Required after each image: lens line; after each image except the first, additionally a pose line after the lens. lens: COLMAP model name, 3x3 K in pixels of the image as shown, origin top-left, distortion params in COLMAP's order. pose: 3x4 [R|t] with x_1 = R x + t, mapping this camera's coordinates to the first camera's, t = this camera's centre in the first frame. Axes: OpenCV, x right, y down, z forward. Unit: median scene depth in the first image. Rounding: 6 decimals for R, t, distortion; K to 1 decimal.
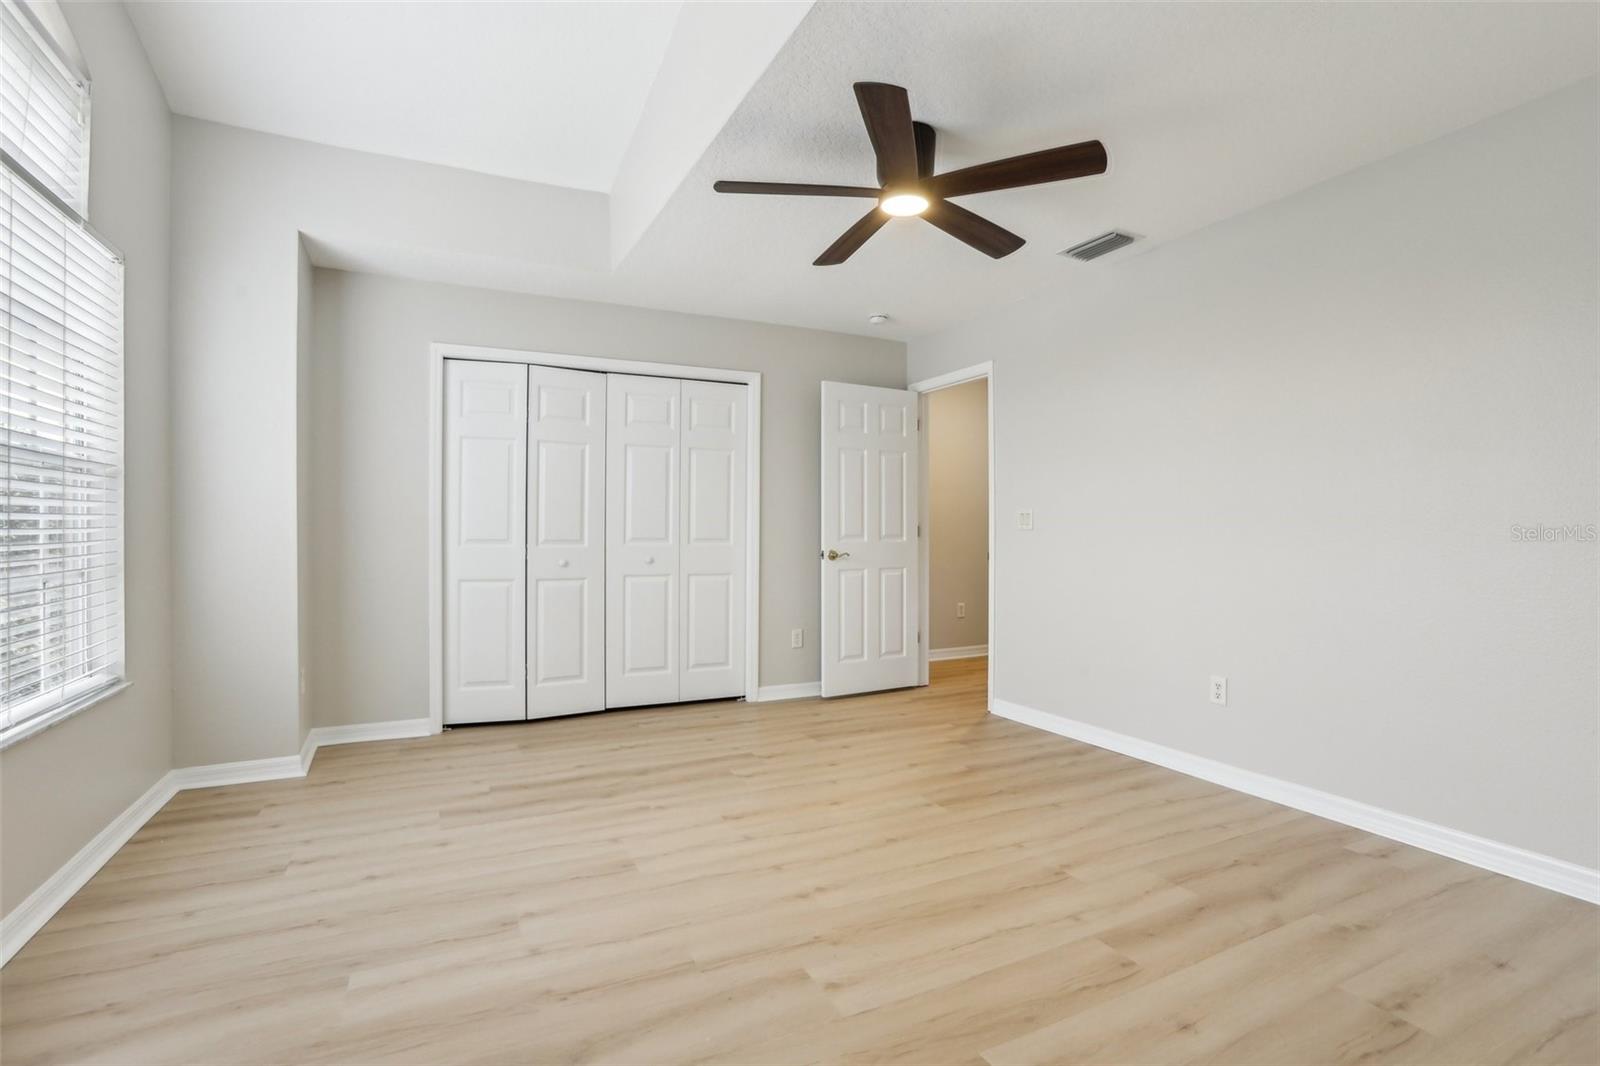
lens RADIAL K [[754.3, 0, 800.0], [0, 754.3, 533.0], [0, 0, 1]] dist [-0.059674, 0.025588]
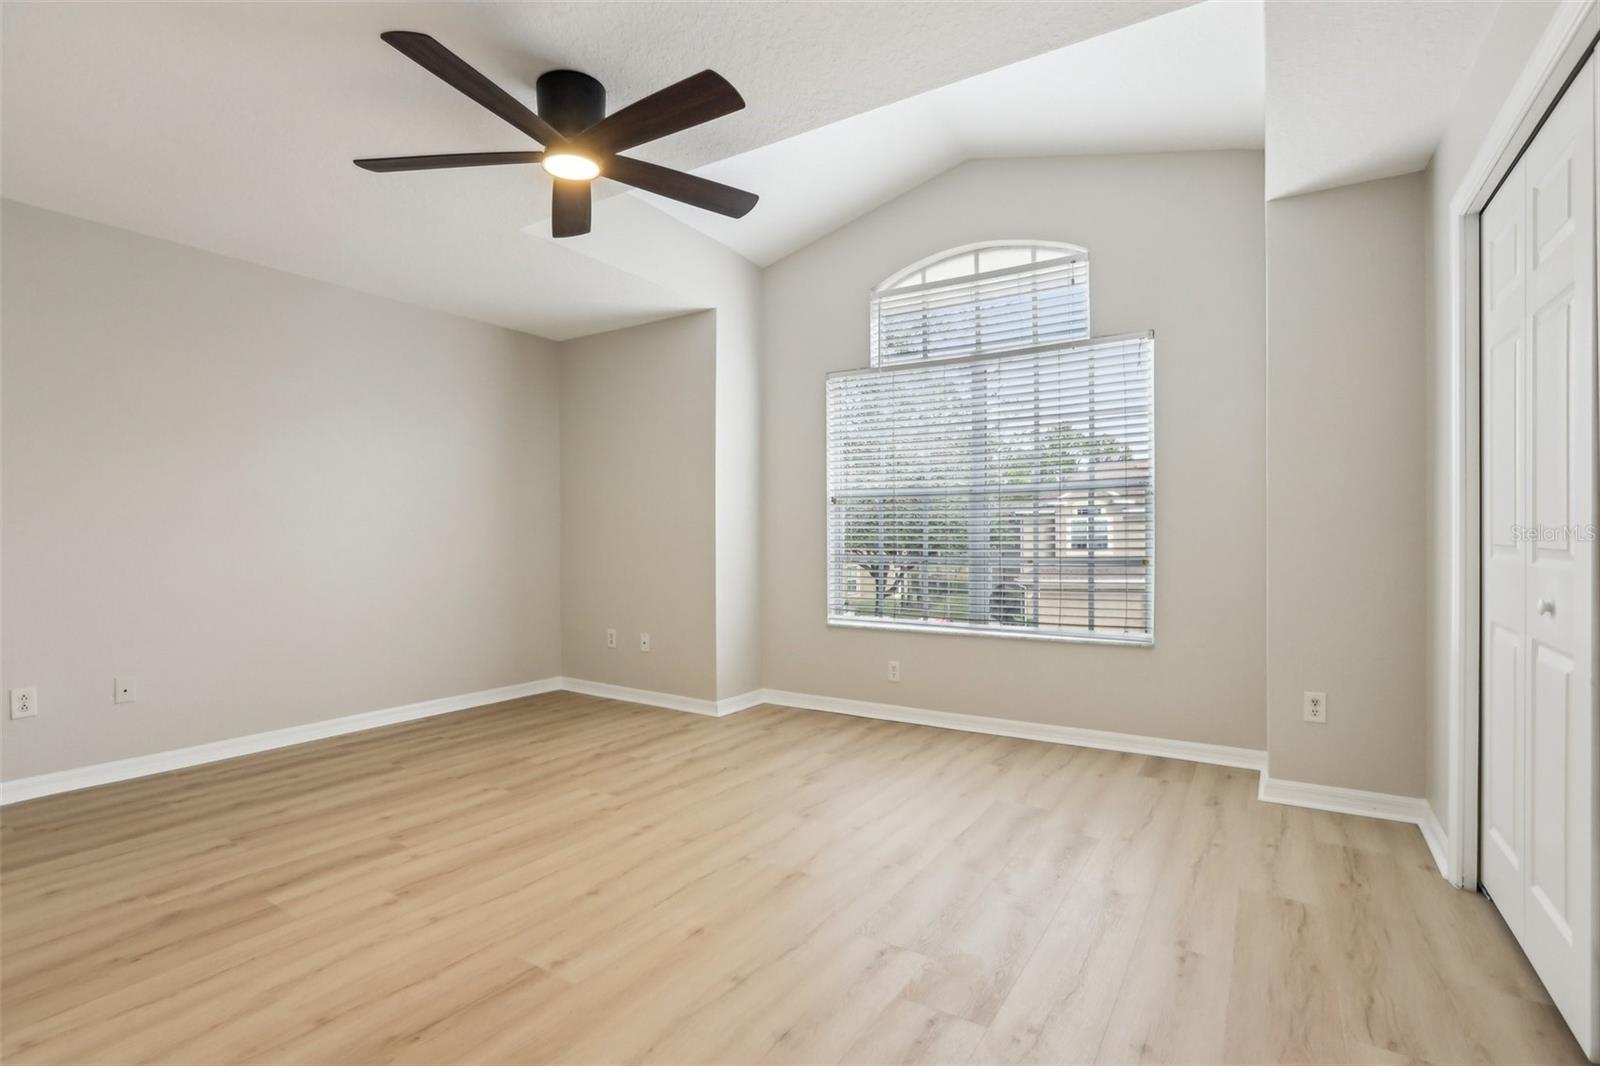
lens RADIAL K [[754.3, 0, 800.0], [0, 754.3, 533.0], [0, 0, 1]] dist [-0.059674, 0.025588]
pose [[-0.858937, -0.002705, -0.512075, 0.400051], [0.001295, 0.999971, -0.007454, 0.005807], [0.512080, -0.007066, -0.858909, 2.082856]]
